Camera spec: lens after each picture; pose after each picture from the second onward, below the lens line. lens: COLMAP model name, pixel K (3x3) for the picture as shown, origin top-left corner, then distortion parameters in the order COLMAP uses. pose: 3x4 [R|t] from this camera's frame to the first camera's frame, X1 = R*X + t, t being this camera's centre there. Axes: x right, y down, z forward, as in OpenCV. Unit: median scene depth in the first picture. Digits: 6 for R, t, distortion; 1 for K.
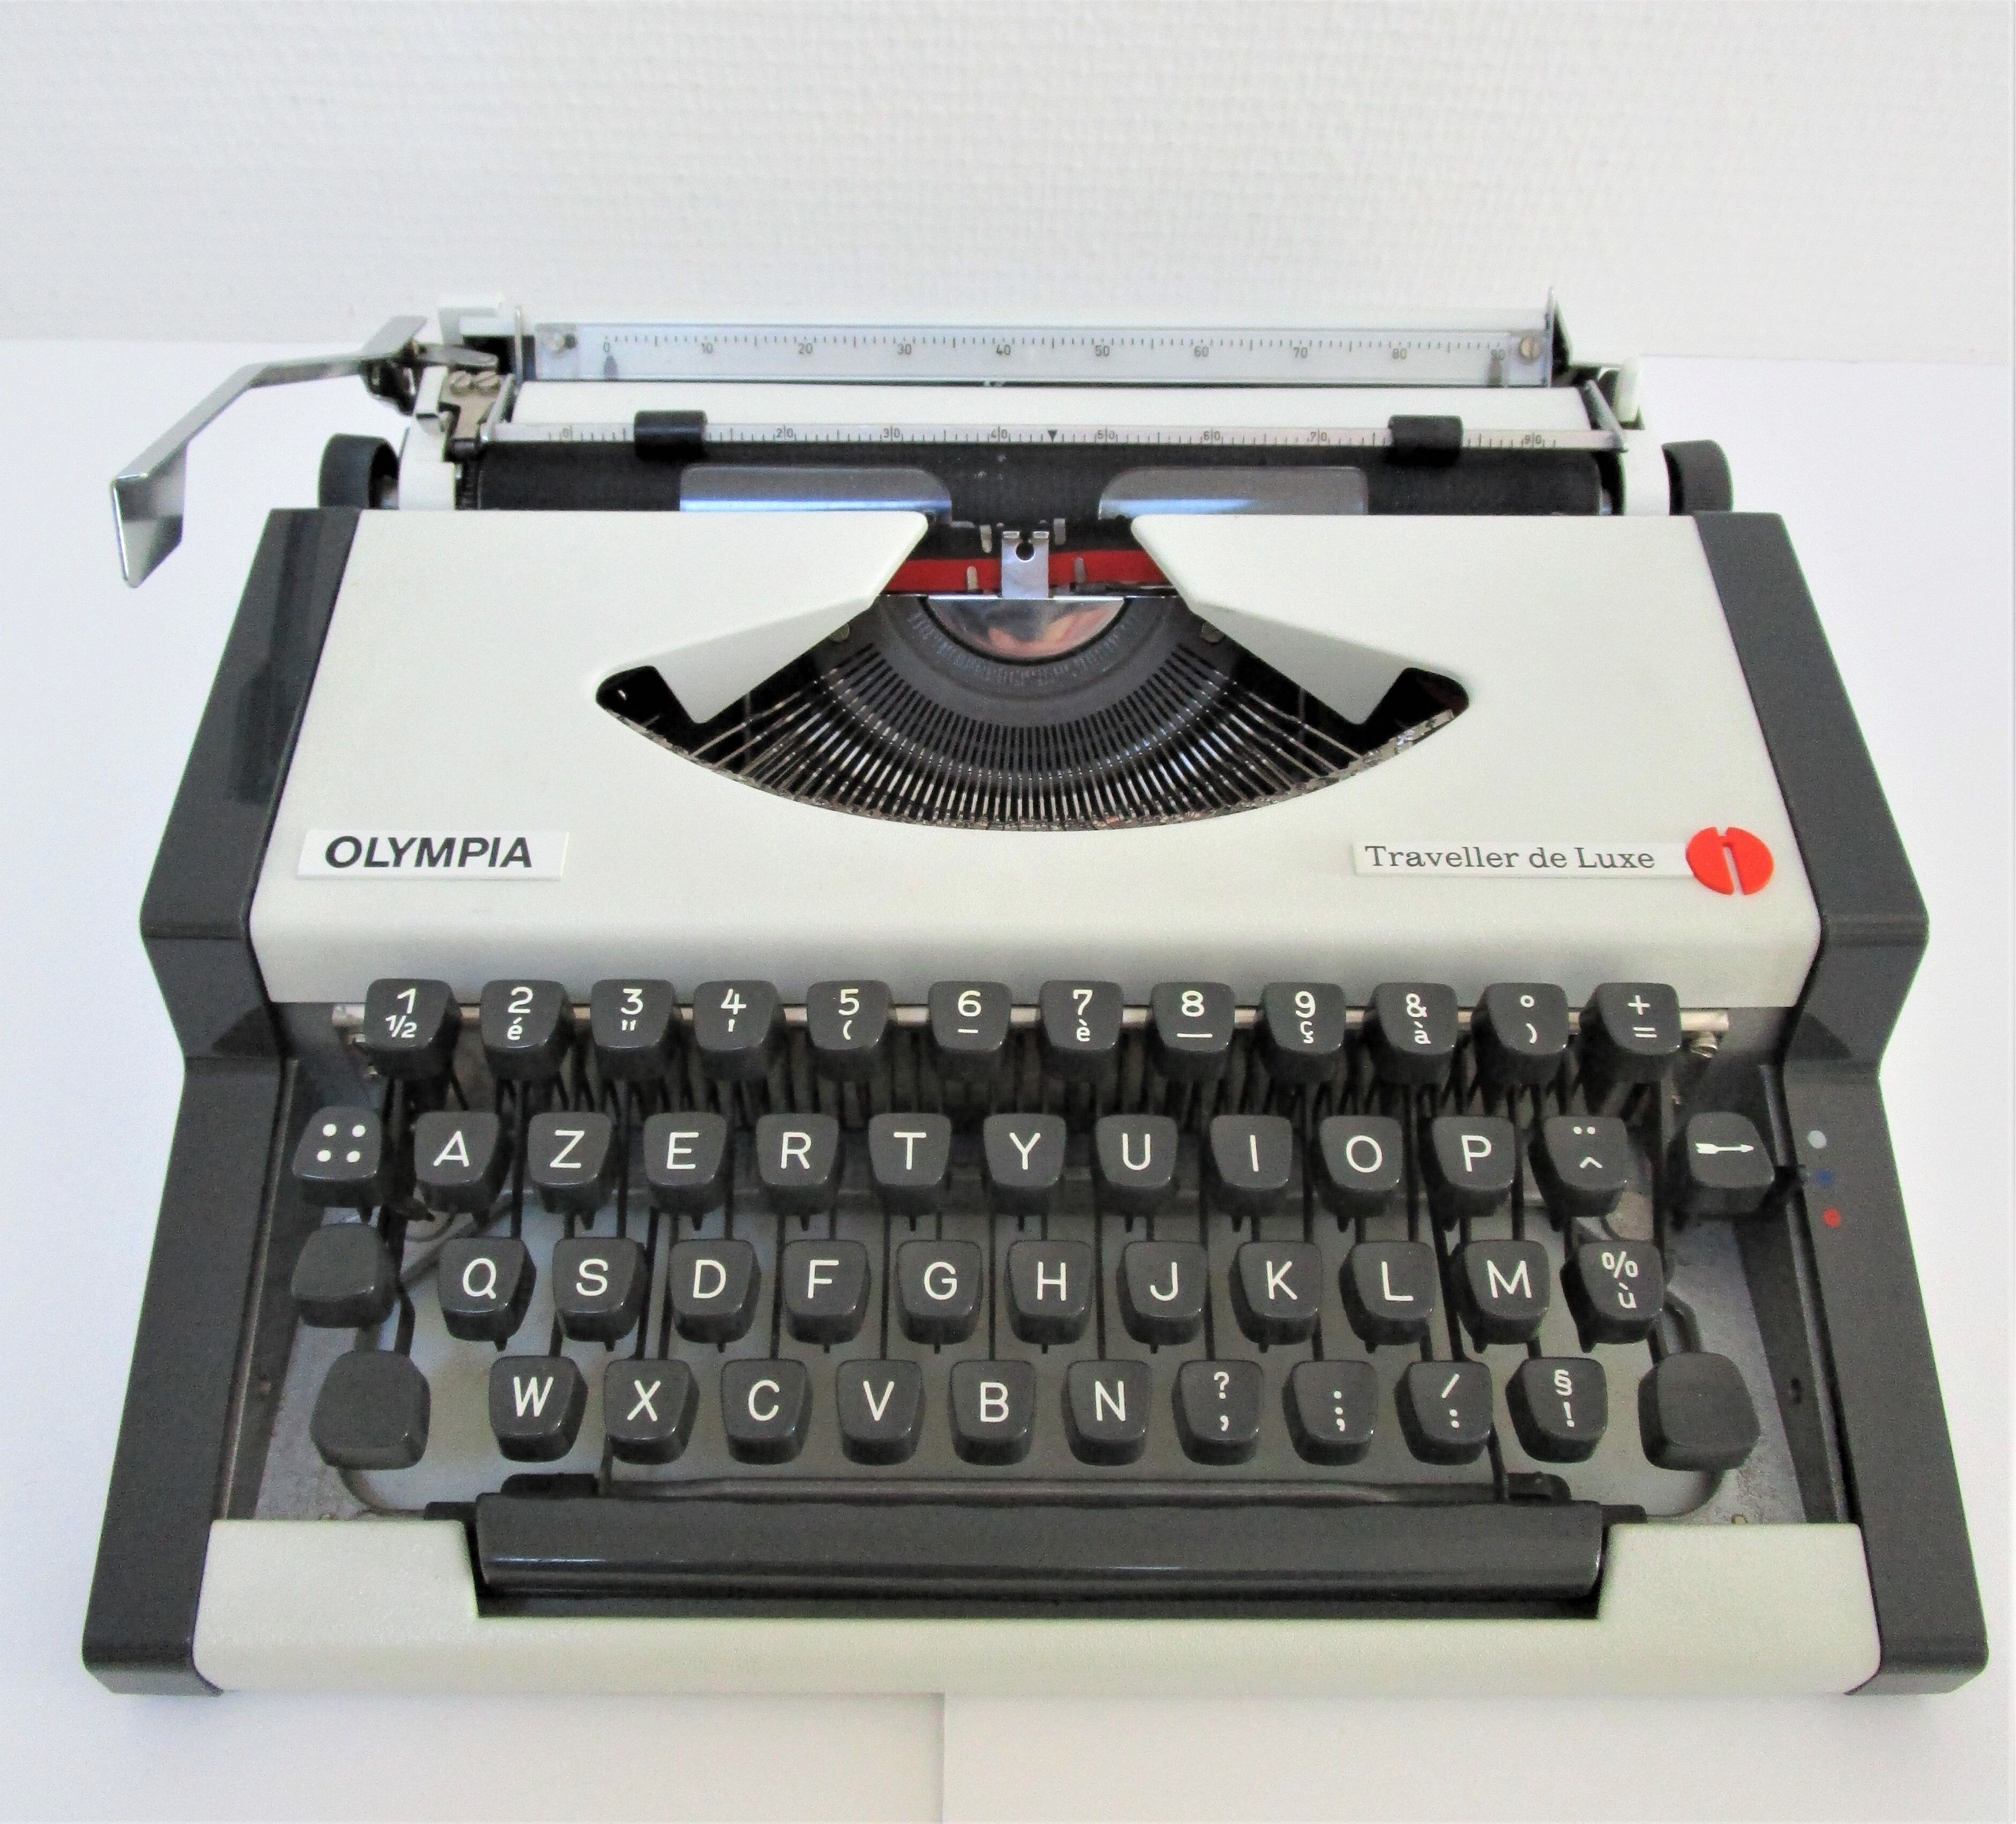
lens RADIAL K [[1984.7, 0, 984.3], [0, 1984.7, 788.7], [0, 0, 1]] dist [-0.013096, 0.006008]
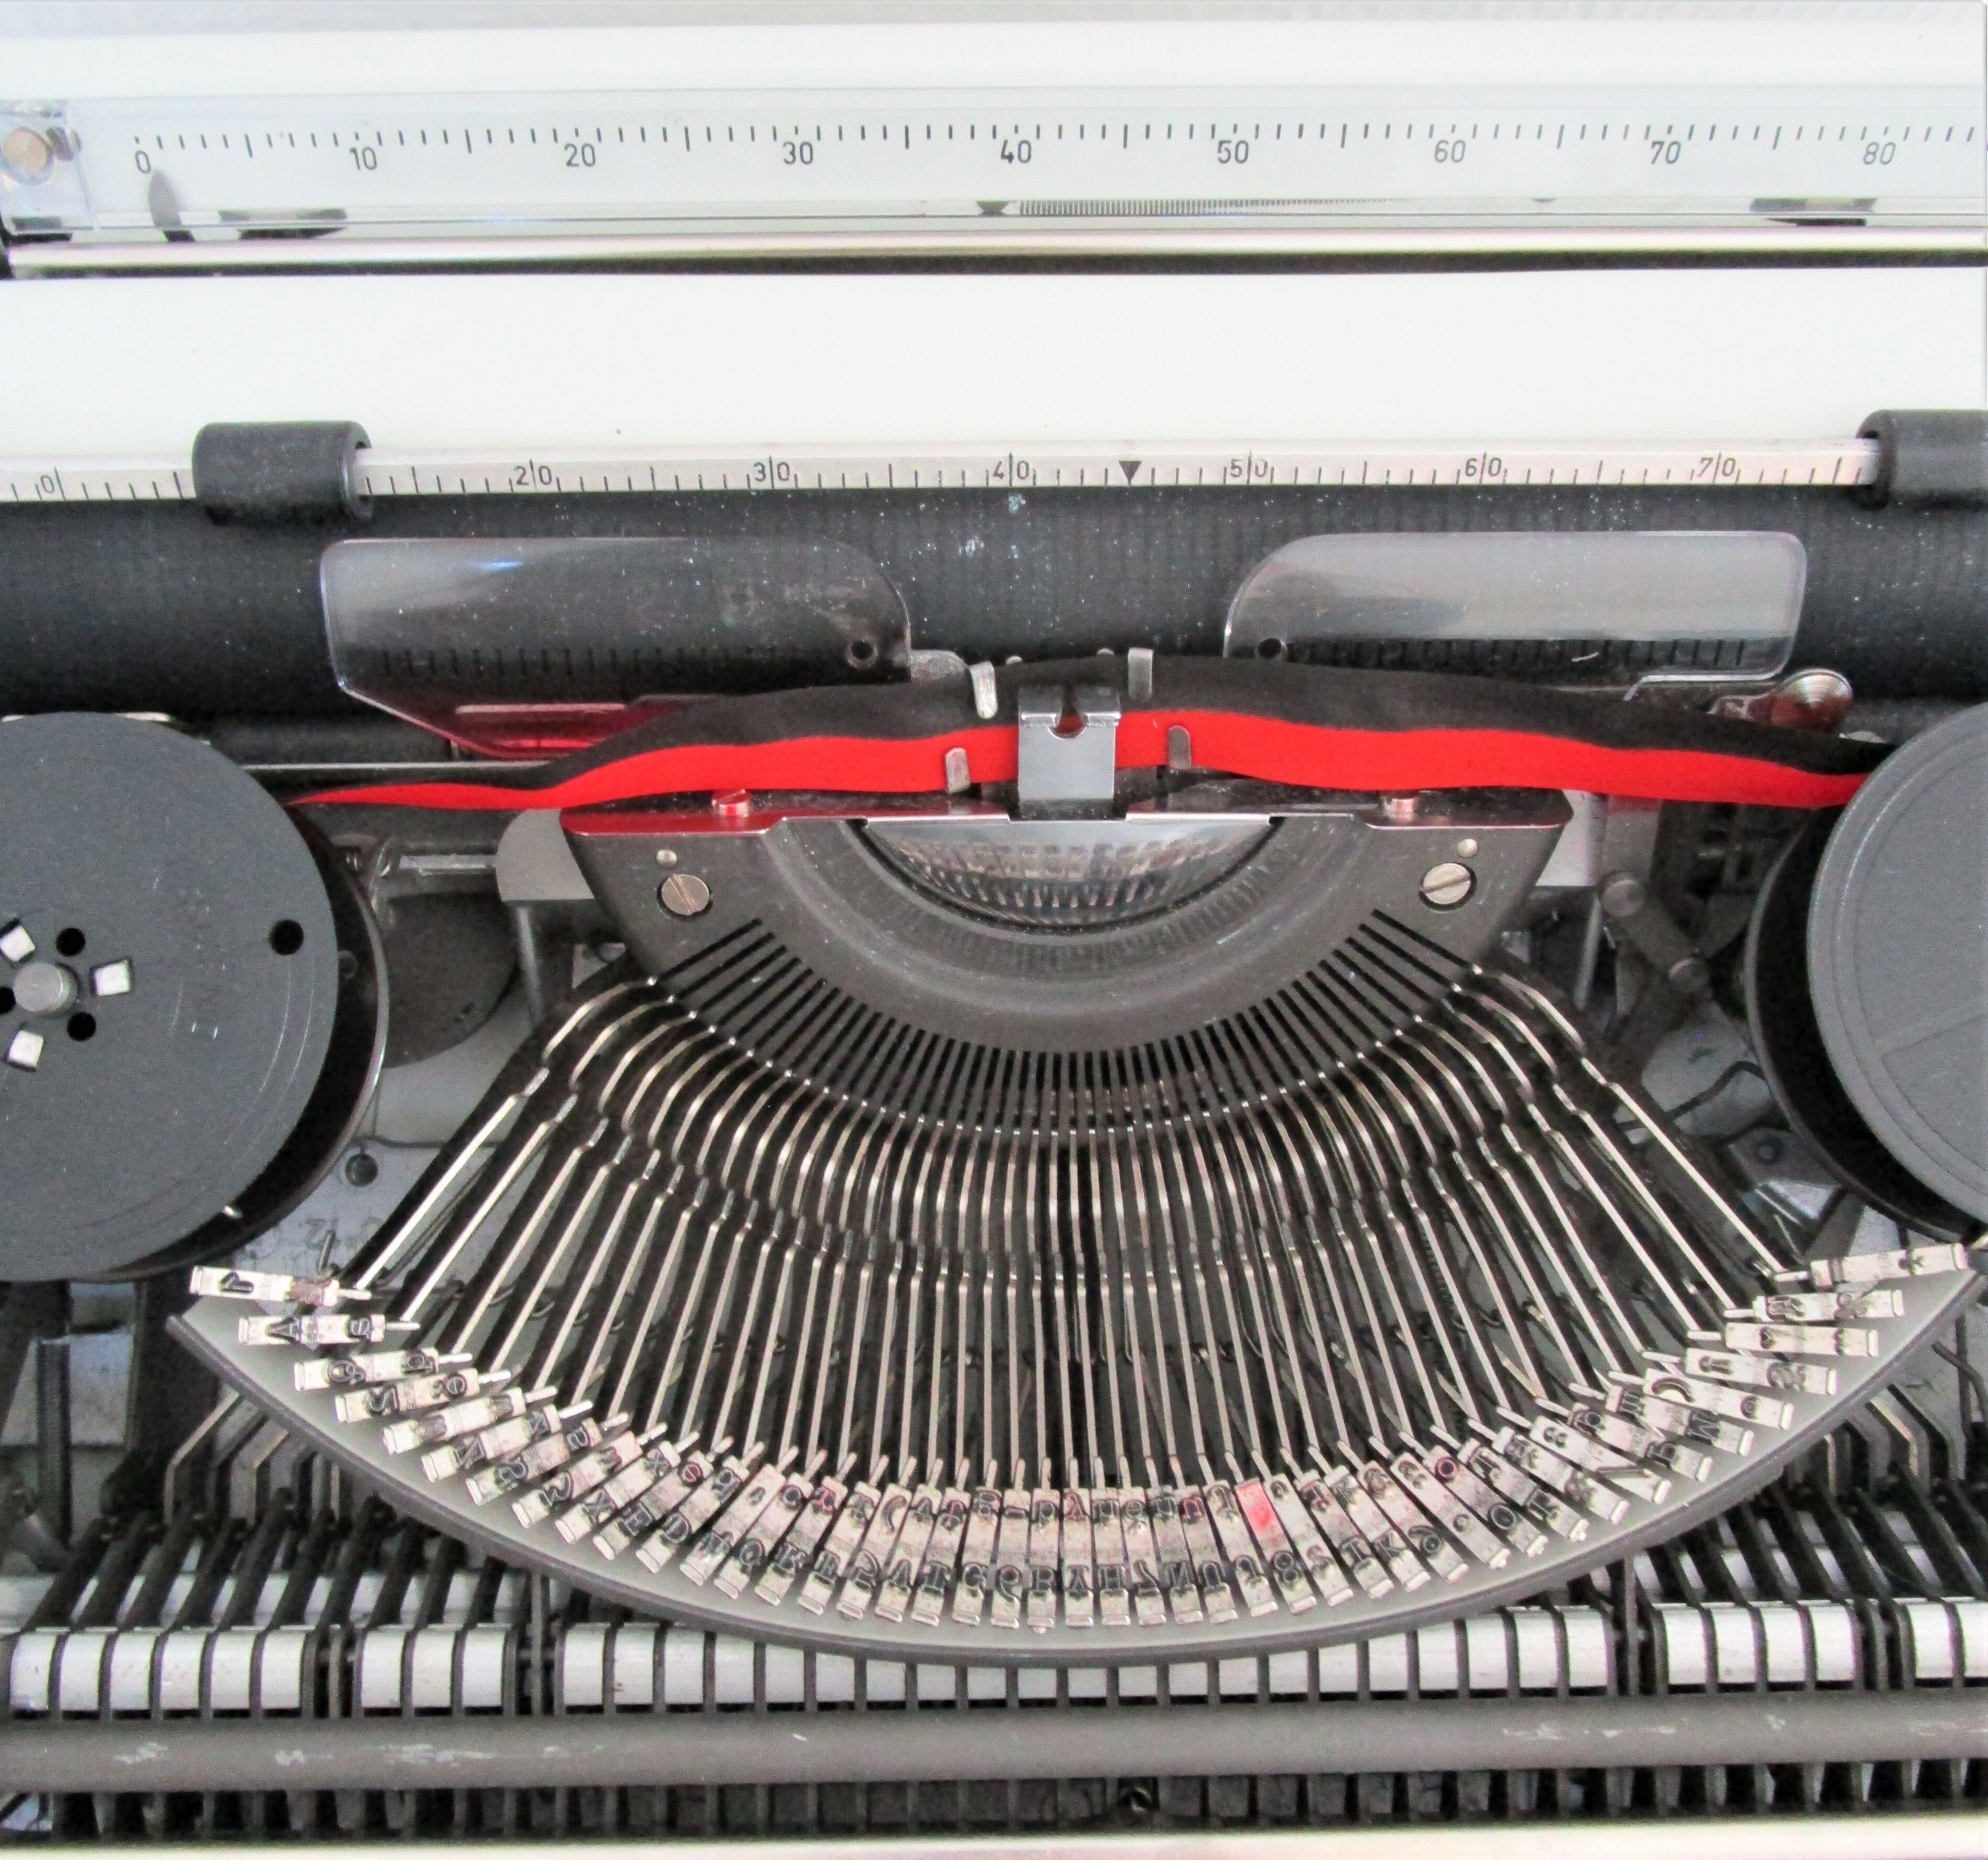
lens RADIAL K [[1934.8, 0, 994.0], [0, 1934.8, 930.0], [0, 0, 1]] dist [-0.024443, 0.011822]
pose [[0.999919, -0.012221, 0.003558, 0.000939], [0.009017, 0.877373, 0.479724, -0.362995], [-0.008985, -0.479653, 0.877412, 0.690862]]
